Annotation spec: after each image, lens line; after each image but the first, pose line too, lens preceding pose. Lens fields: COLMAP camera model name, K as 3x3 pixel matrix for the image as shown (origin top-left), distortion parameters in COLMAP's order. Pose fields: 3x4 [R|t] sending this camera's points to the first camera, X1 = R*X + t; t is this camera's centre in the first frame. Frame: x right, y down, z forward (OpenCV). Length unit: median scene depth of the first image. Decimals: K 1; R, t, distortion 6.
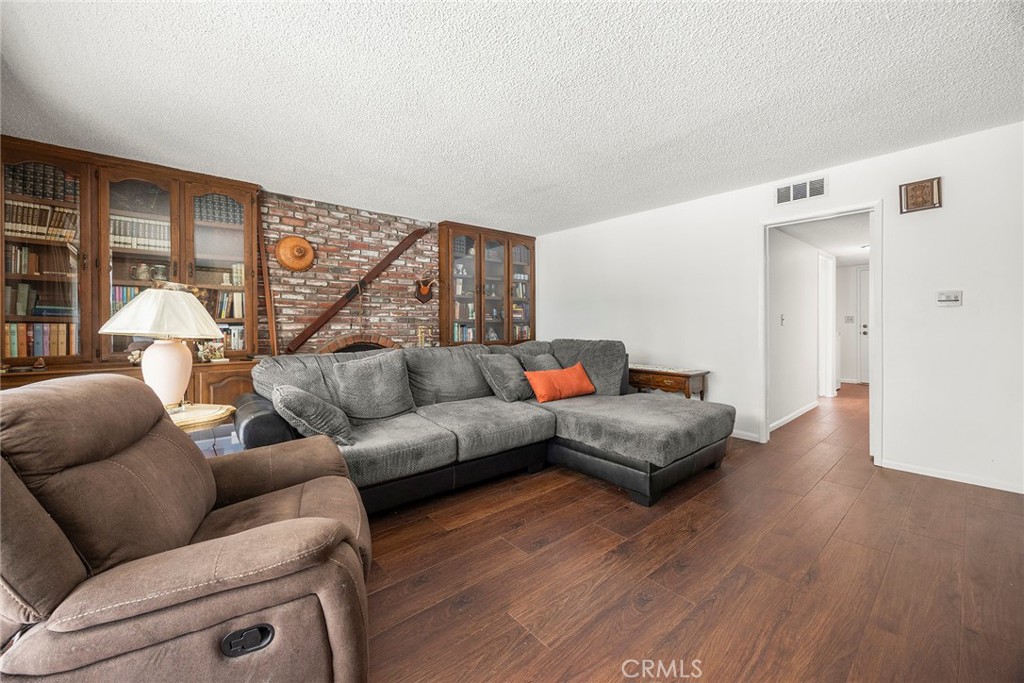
lens RADIAL K [[394.9, 0, 513.0], [0, 394.9, 325.7], [0, 0, 1]] dist [0.008963, 0.000267]
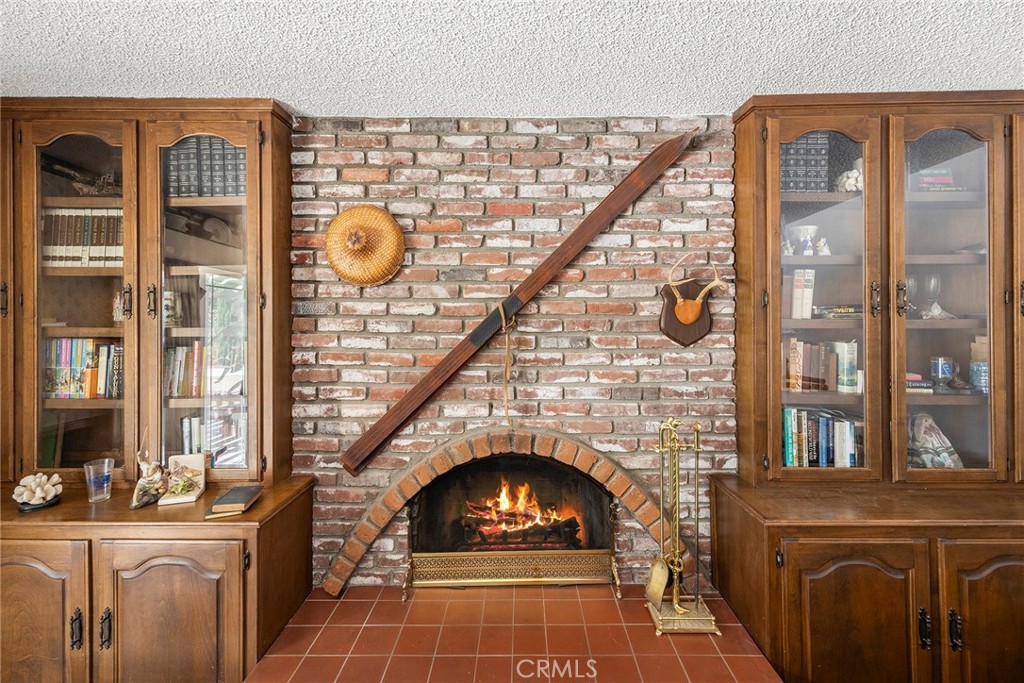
lens RADIAL K [[394.9, 0, 545.1], [0, 394.9, 325.0], [0, 0, 1]] dist [0.008963, 0.000267]
pose [[0.760798, -0.000280, -0.648989, -0.097852], [-0.002776, 0.999989, -0.003685, -0.080964], [0.648983, 0.004606, 0.760789, 0.697819]]
